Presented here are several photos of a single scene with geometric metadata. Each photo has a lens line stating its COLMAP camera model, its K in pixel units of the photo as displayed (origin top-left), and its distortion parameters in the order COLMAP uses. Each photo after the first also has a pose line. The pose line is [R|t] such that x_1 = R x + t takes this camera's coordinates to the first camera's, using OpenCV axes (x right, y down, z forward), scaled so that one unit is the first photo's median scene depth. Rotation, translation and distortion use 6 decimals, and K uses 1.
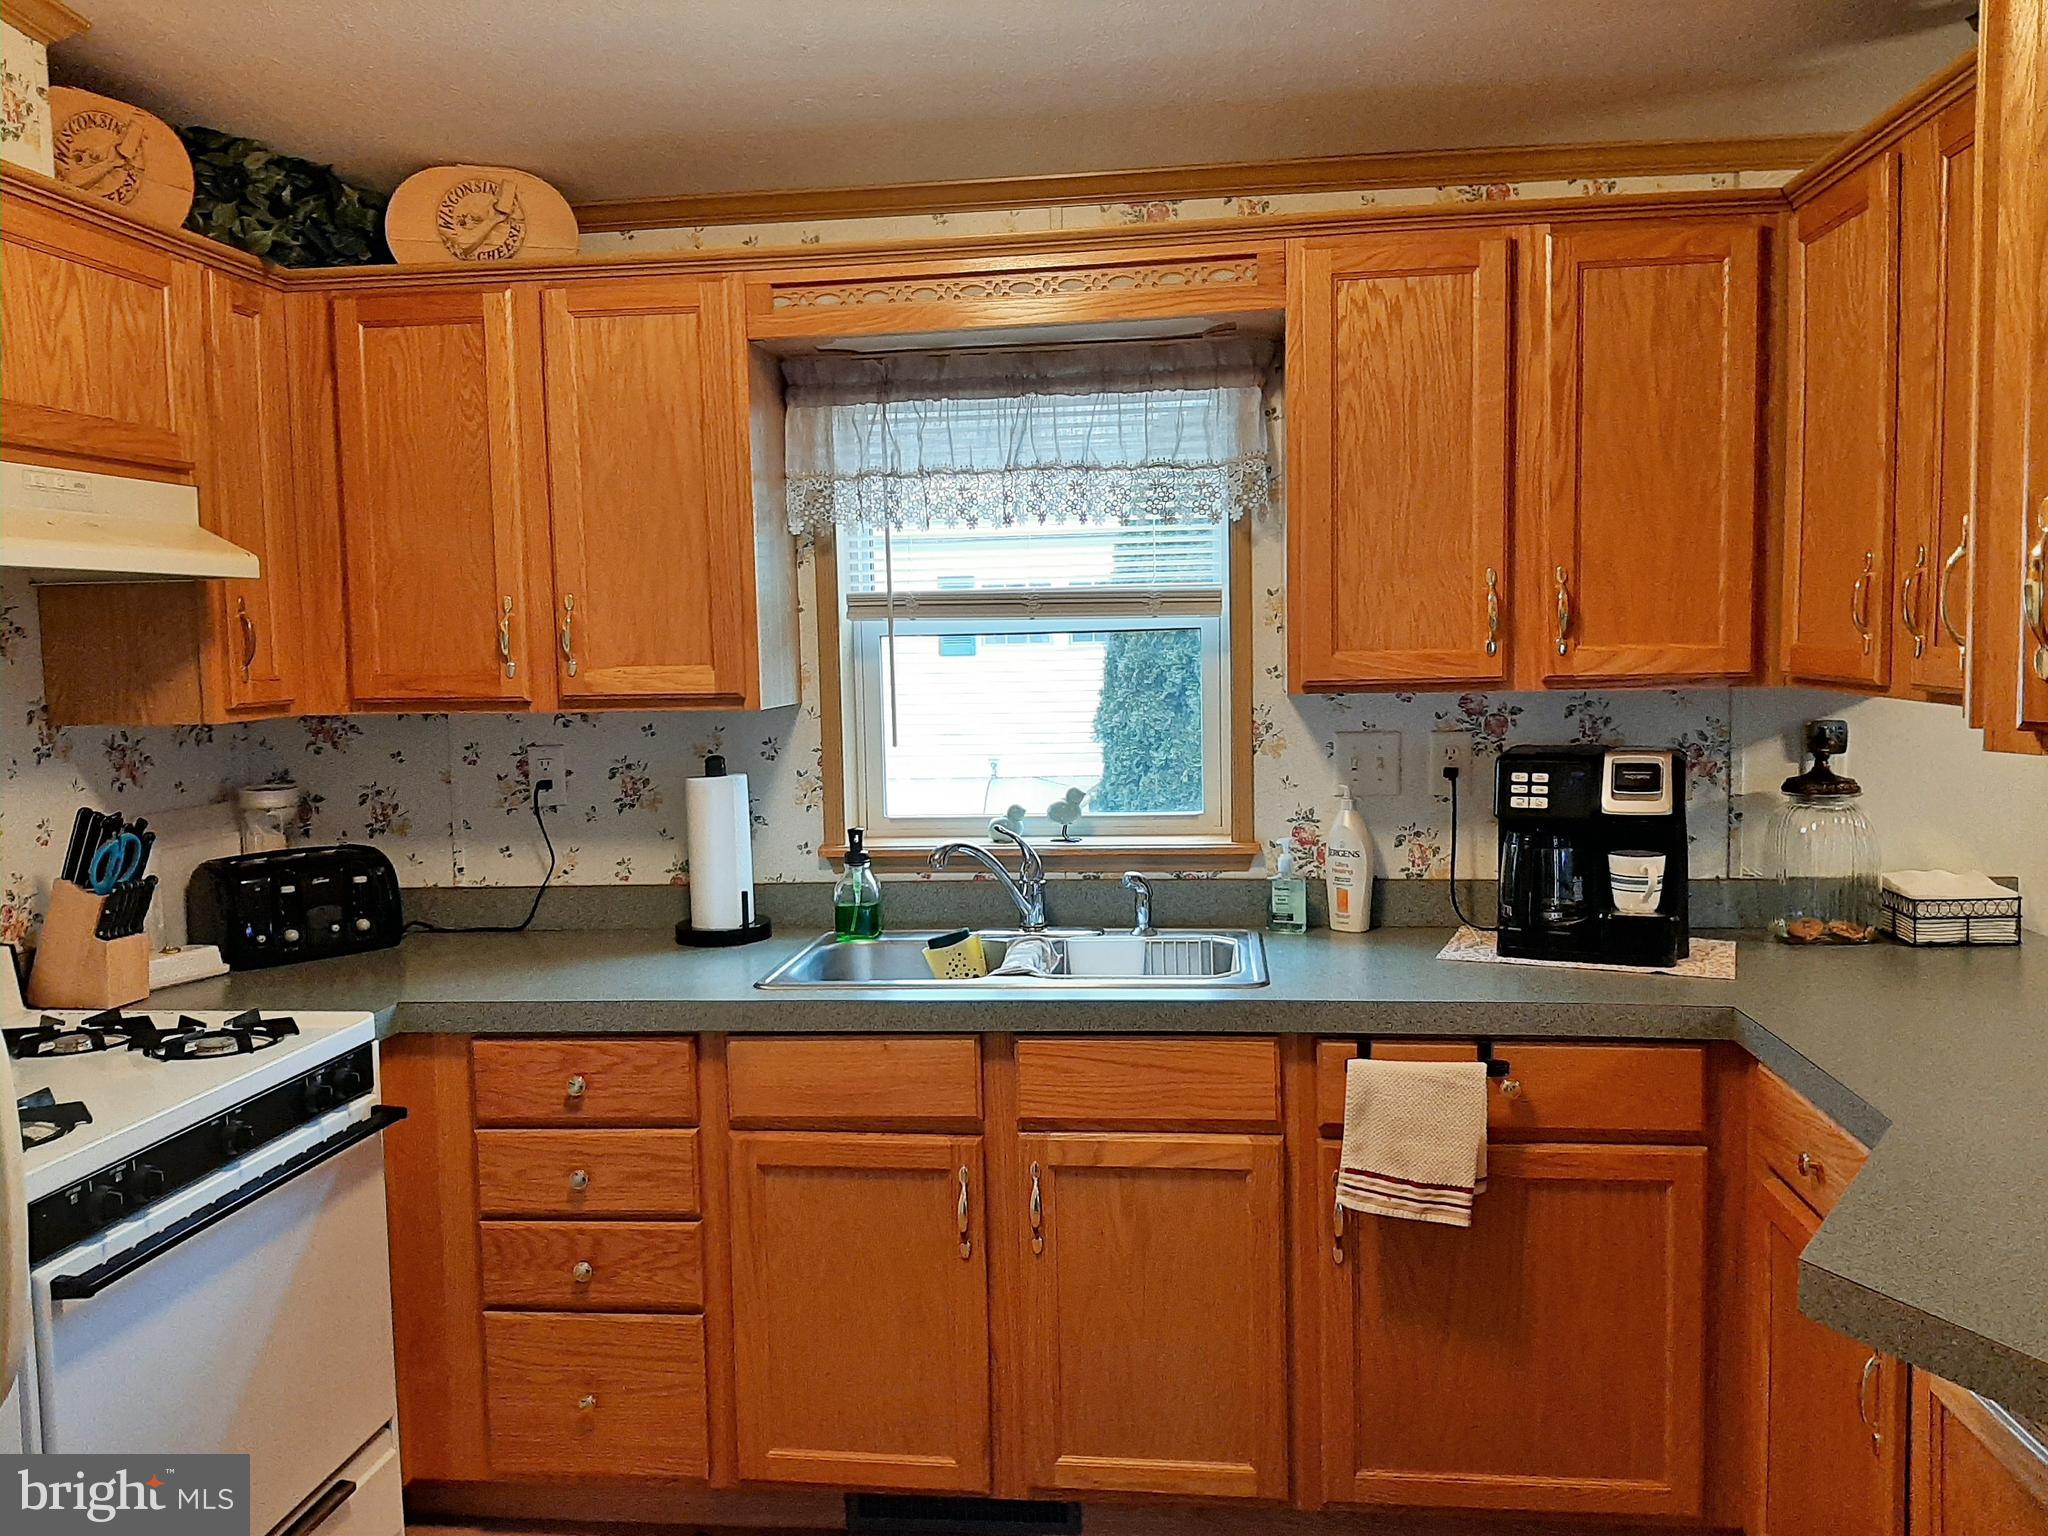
lens RADIAL K [[1592.0, 0, 1031.9], [0, 1592.0, 764.3], [0, 0, 1]] dist [0.100157, -0.200364]
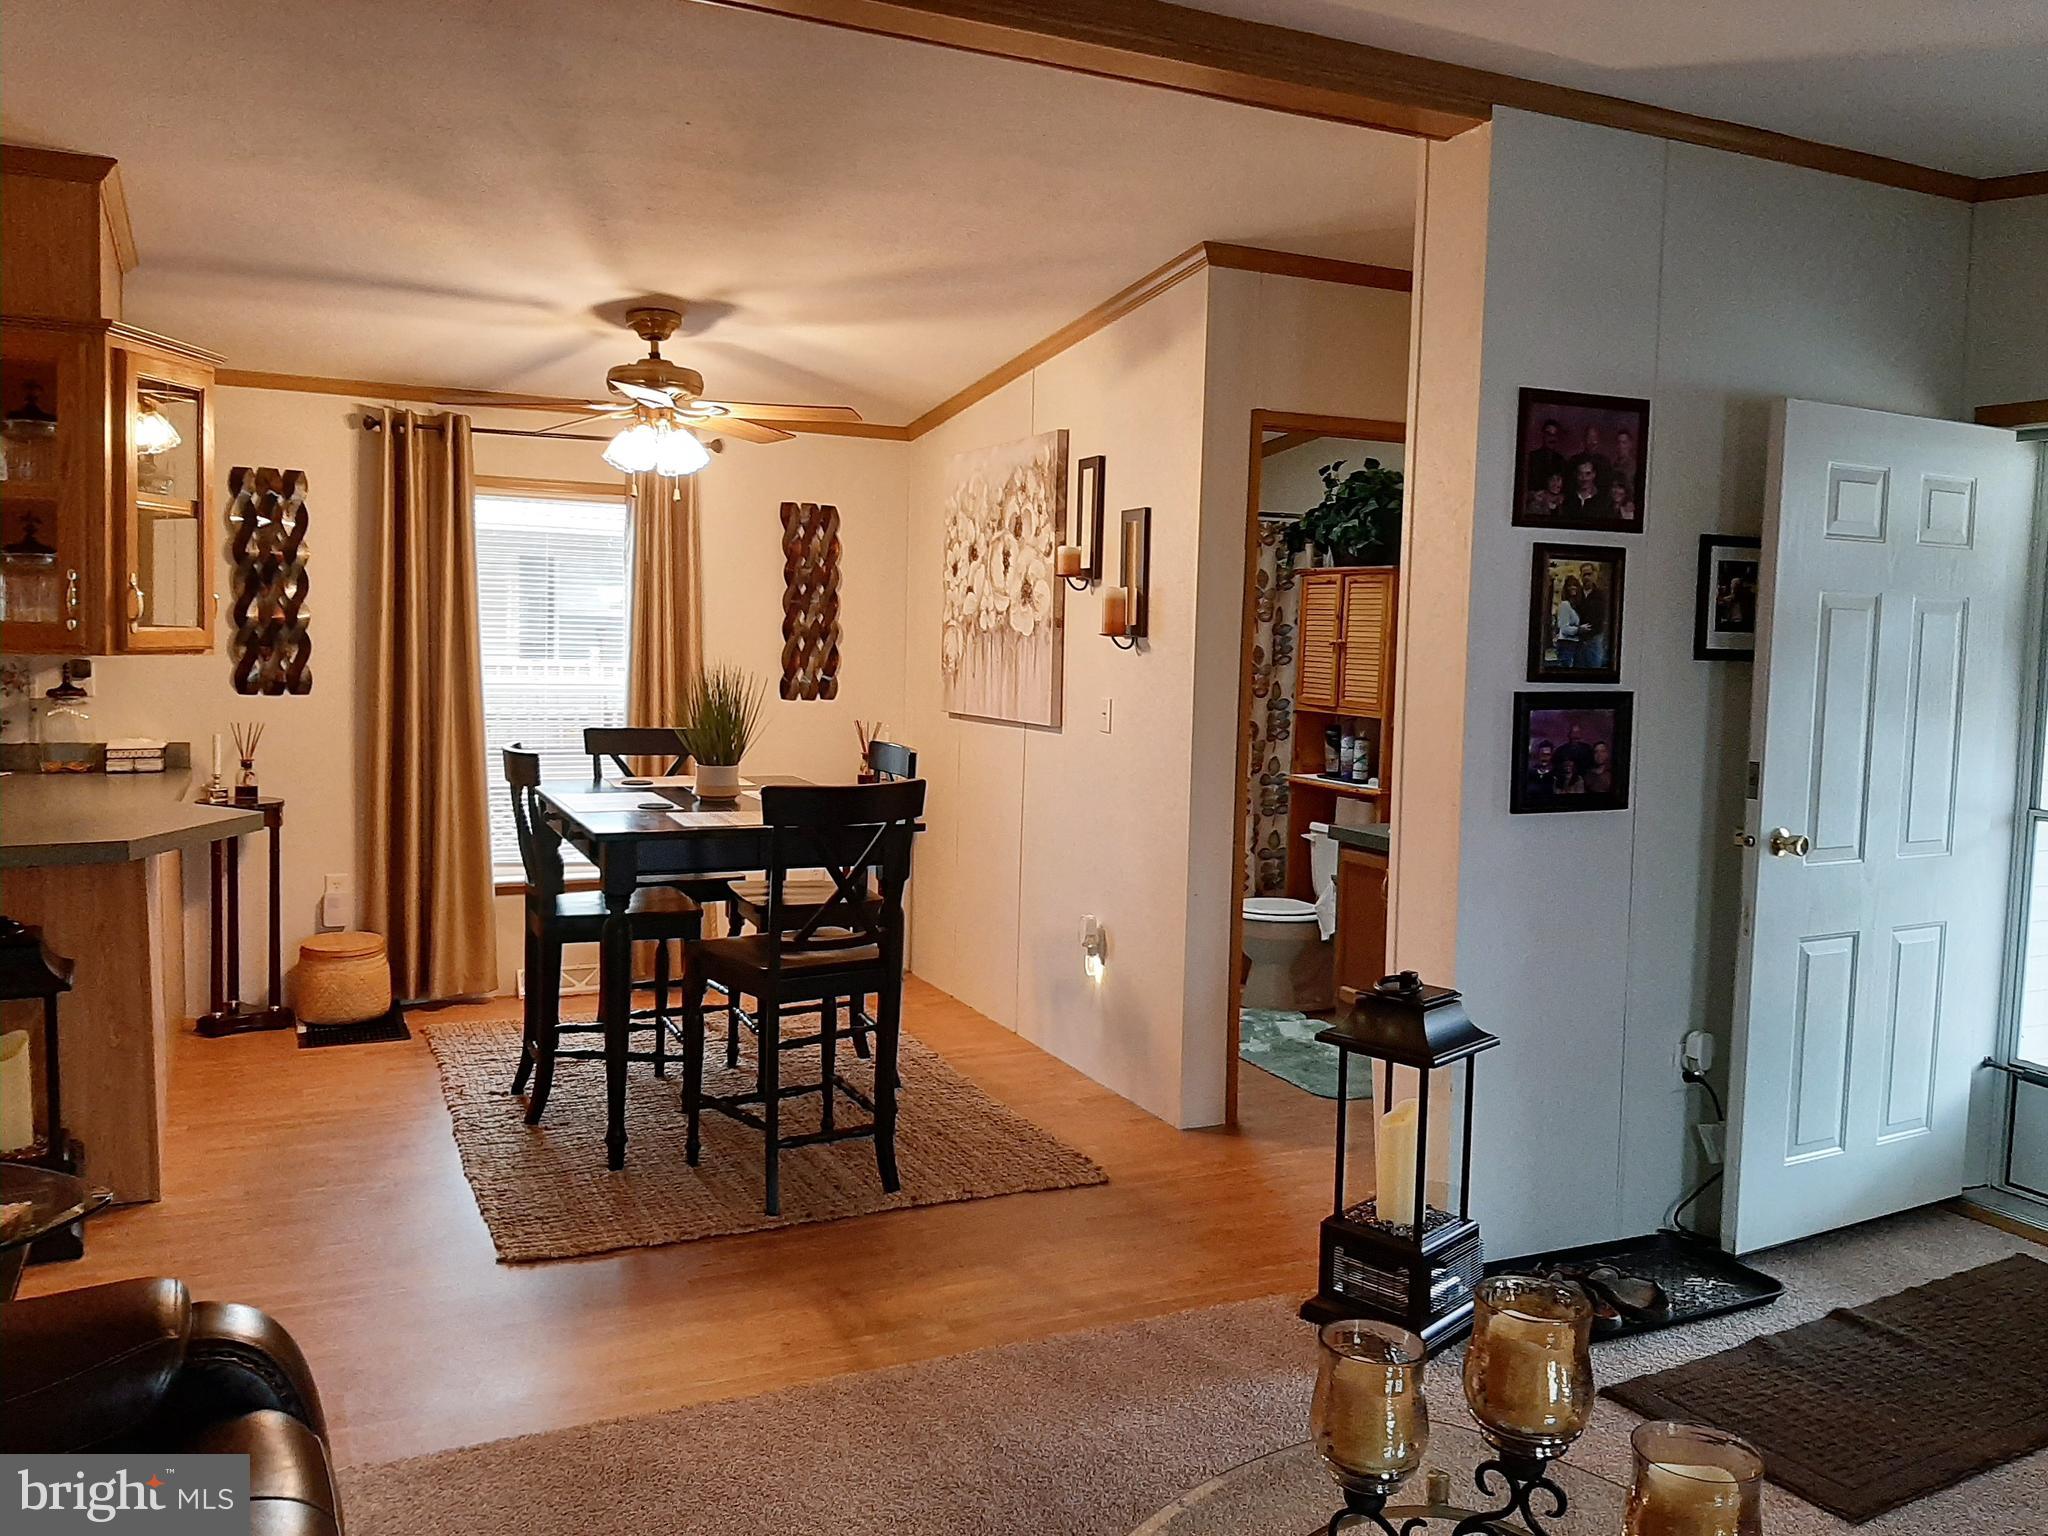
lens RADIAL K [[1592.0, 0, 1031.9], [0, 1592.0, 764.3], [0, 0, 1]] dist [0.100157, -0.200364]
pose [[0.842821, 0.002396, 0.538188, 0.444792], [-0.003669, 0.999992, 0.001293, 0.096495], [-0.538181, -0.003065, 0.842824, -1.312882]]
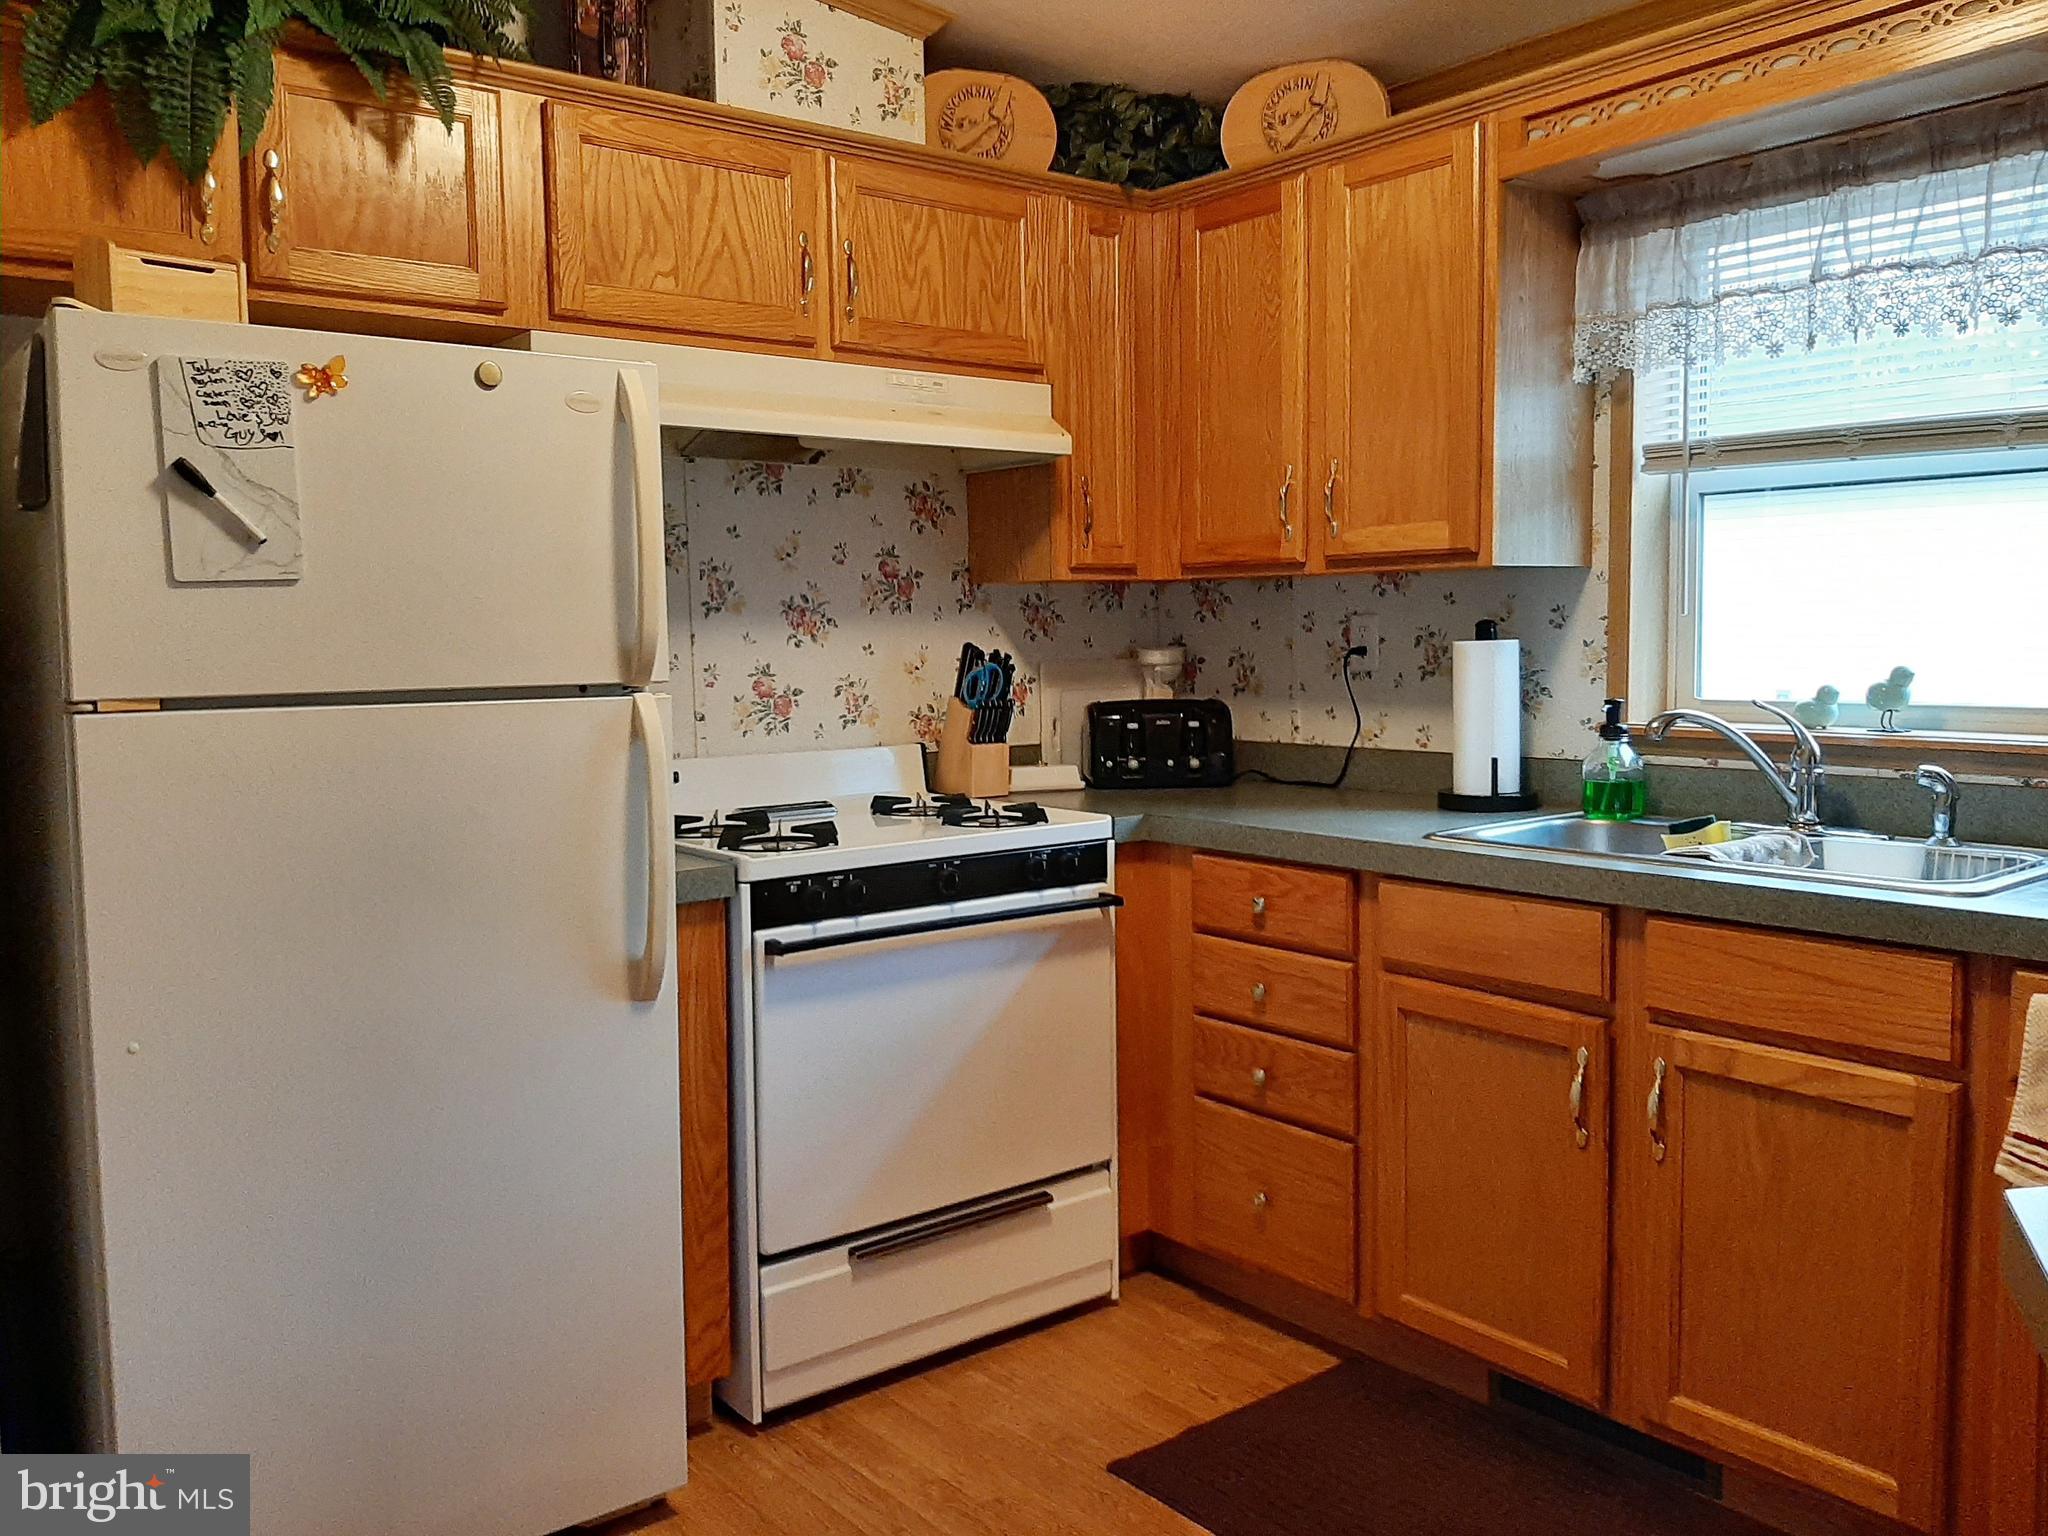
lens RADIAL K [[1627.8, 0, 1001.0], [0, 1627.8, 764.2], [0, 0, 1]] dist [0.082304, -0.163442]
pose [[0.699674, 0.073368, -0.710685, 0.350393], [-0.058308, 0.997259, 0.045548, 0.060747], [0.712079, 0.009570, 0.702035, 0.092763]]
